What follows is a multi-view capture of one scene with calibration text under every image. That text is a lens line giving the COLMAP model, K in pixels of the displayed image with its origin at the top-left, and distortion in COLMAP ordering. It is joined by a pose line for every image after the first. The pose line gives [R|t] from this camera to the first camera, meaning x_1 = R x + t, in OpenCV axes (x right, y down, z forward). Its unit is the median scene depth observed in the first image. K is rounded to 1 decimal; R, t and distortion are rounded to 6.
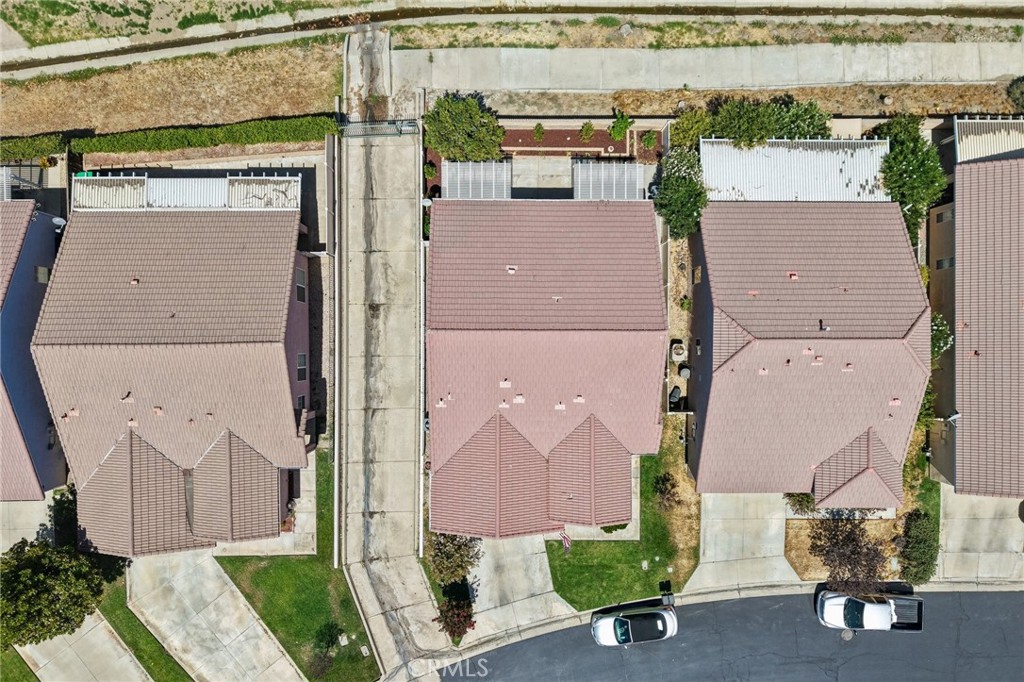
lens RADIAL K [[690.5, 0, 505.9], [0, 690.5, 342.6], [0, 0, 1]] dist [0.019106, -0.002776]
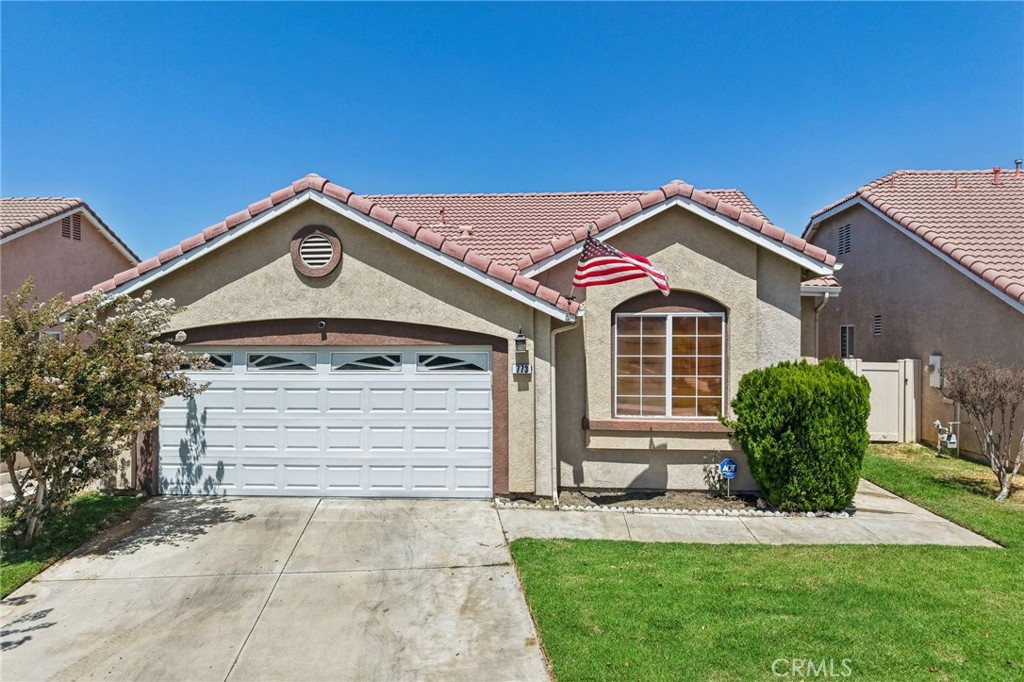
lens RADIAL K [[694.0, 0, 512.0], [0, 694.0, 341.0], [0, 0, 1]] dist [0.000177, -0.001841]
pose [[0.998046, -0.022319, -0.058367, 0.069931], [-0.058346, 0.001571, -0.998295, 0.482635], [0.022373, 0.999750, 0.000266, 0.939757]]
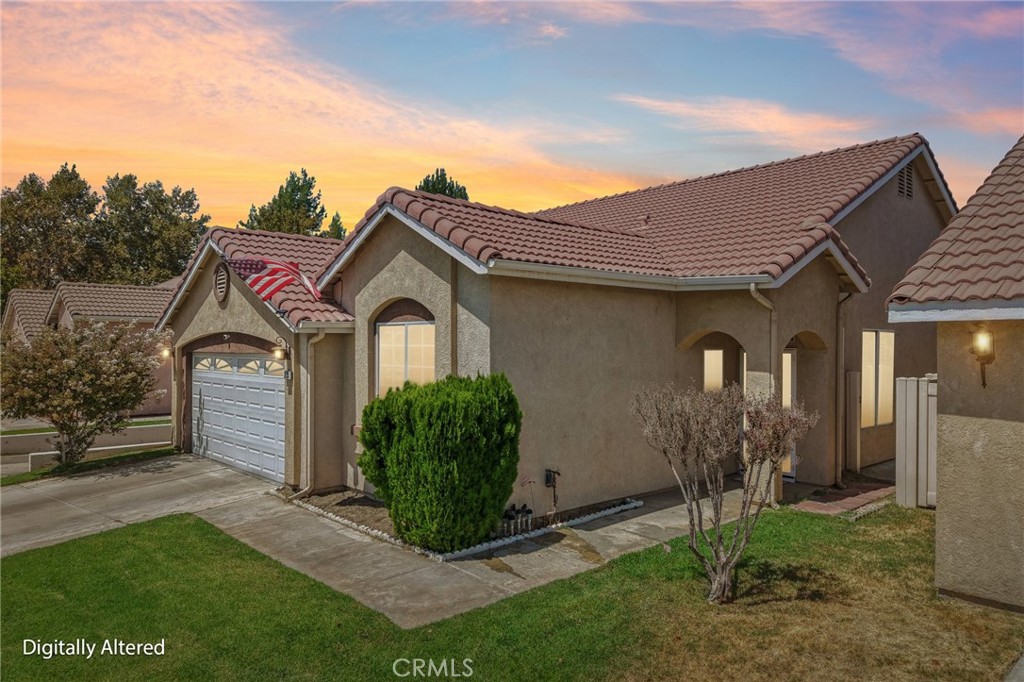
lens RADIAL K [[690.5, 0, 505.9], [0, 690.5, 342.6], [0, 0, 1]] dist [0.019106, -0.002776]
pose [[0.676292, -0.025221, -0.736202, 0.313034], [-0.736393, 0.002386, -0.676549, 0.368657], [0.018820, 0.999679, -0.016959, 0.942799]]
